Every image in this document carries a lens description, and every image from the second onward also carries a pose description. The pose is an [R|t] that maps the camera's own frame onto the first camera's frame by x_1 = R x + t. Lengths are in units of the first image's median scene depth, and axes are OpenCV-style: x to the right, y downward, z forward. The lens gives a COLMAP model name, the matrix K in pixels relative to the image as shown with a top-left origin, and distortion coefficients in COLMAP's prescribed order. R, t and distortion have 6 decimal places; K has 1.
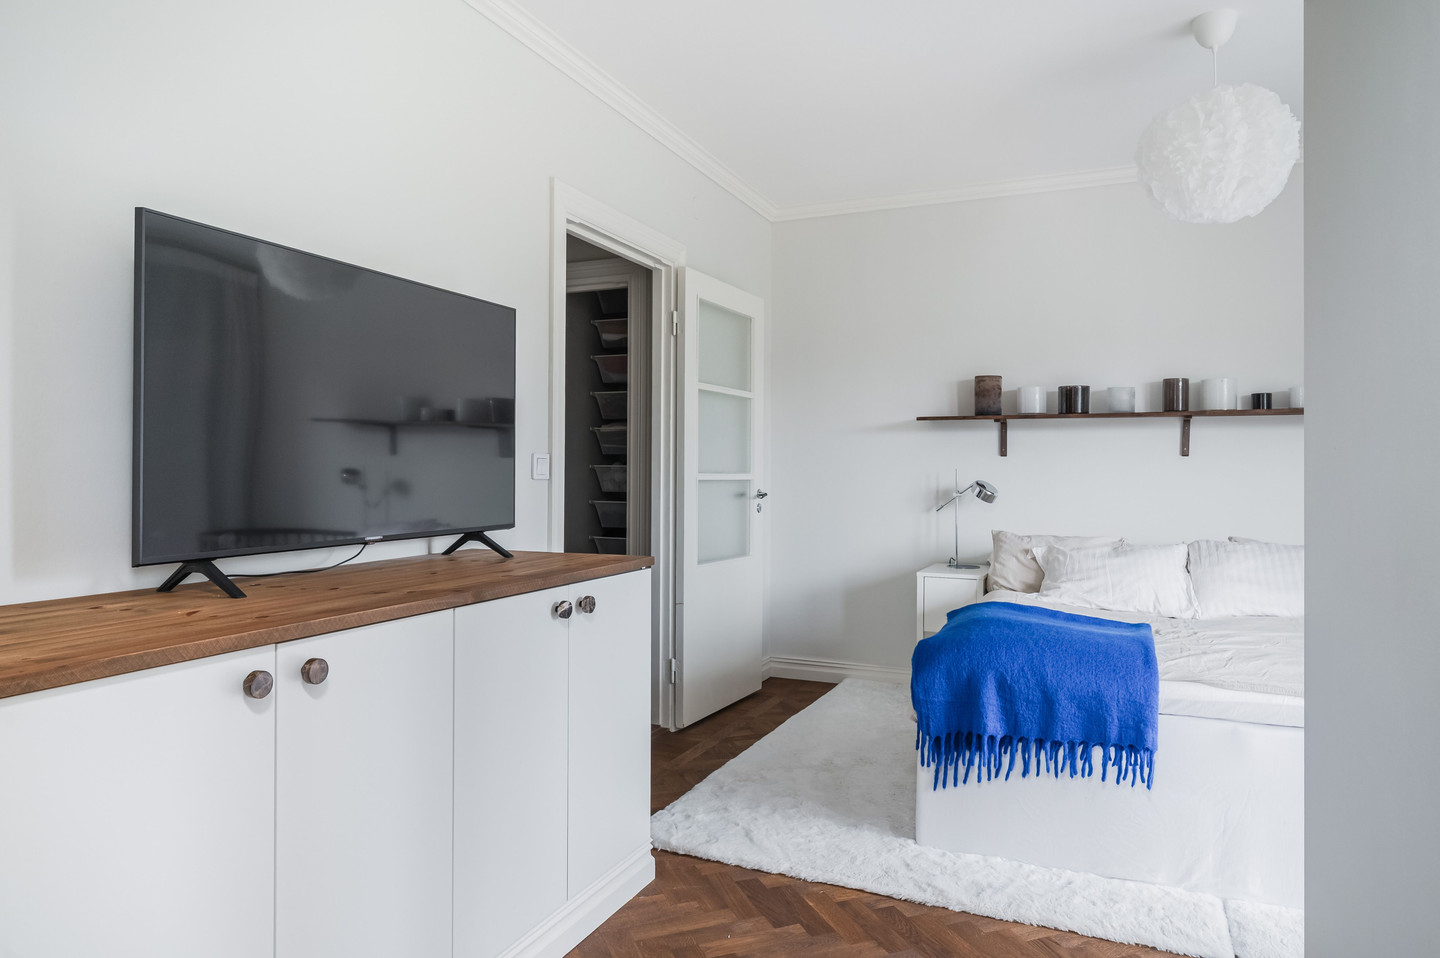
lens RADIAL K [[912.4, 0, 721.5], [0, 912.4, 470.8], [0, 0, 1]] dist [-0.000239, 0.000151]
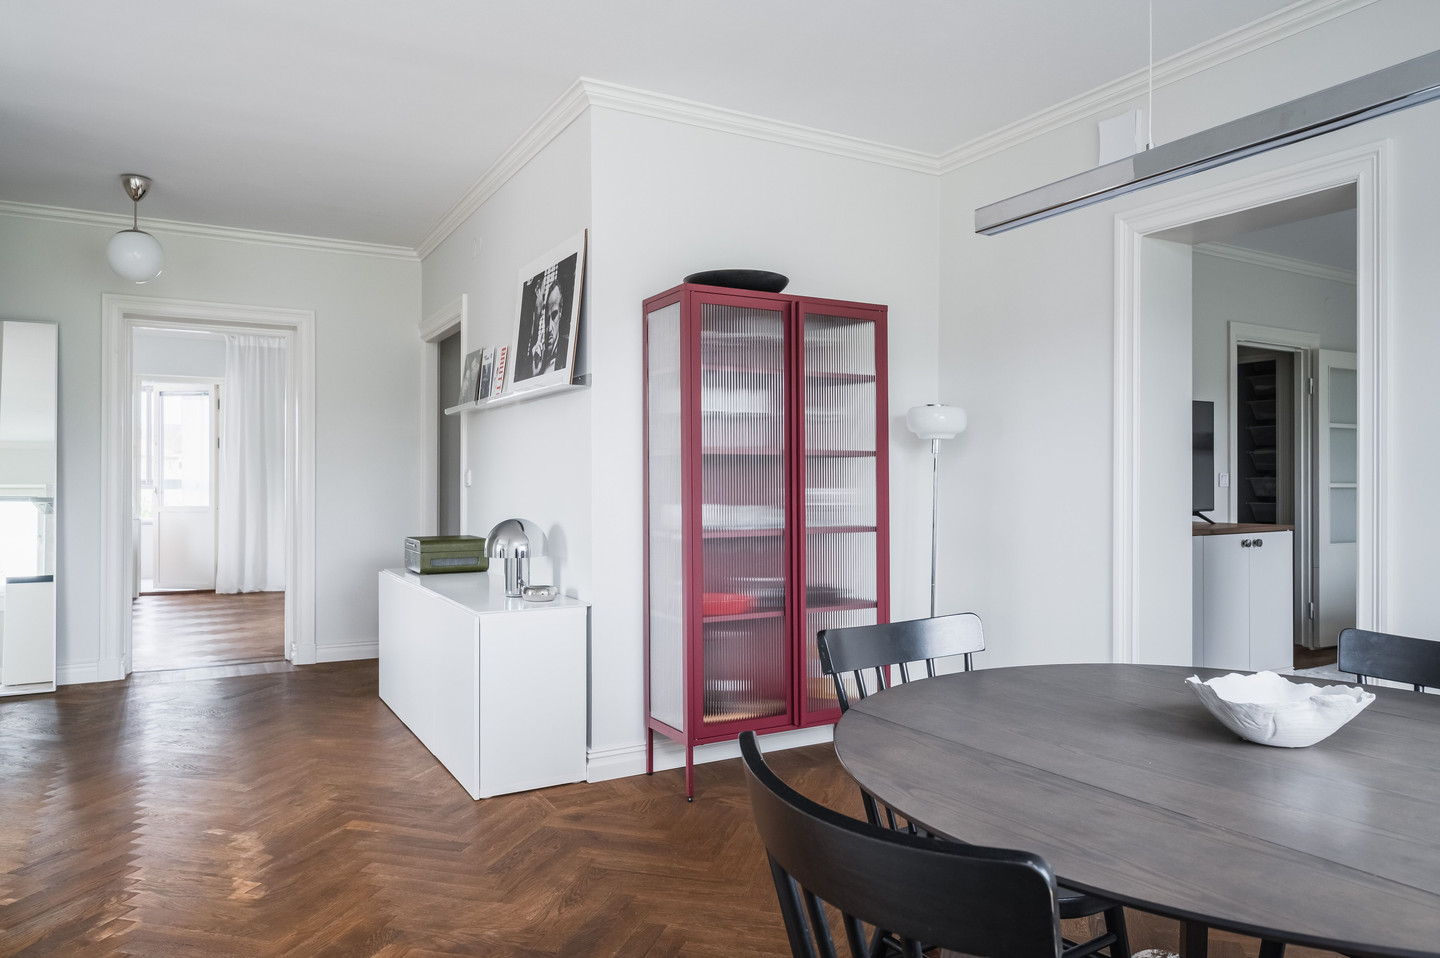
lens RADIAL K [[942.9, 0, 728.3], [0, 942.9, 476.4], [0, 0, 1]] dist [-0.002543, 0.001638]
pose [[0.810457, -0.007218, -0.585754, 0.081534], [0.003726, 0.999967, -0.007168, -0.000781], [0.585787, 0.003627, 0.810457, -0.867039]]
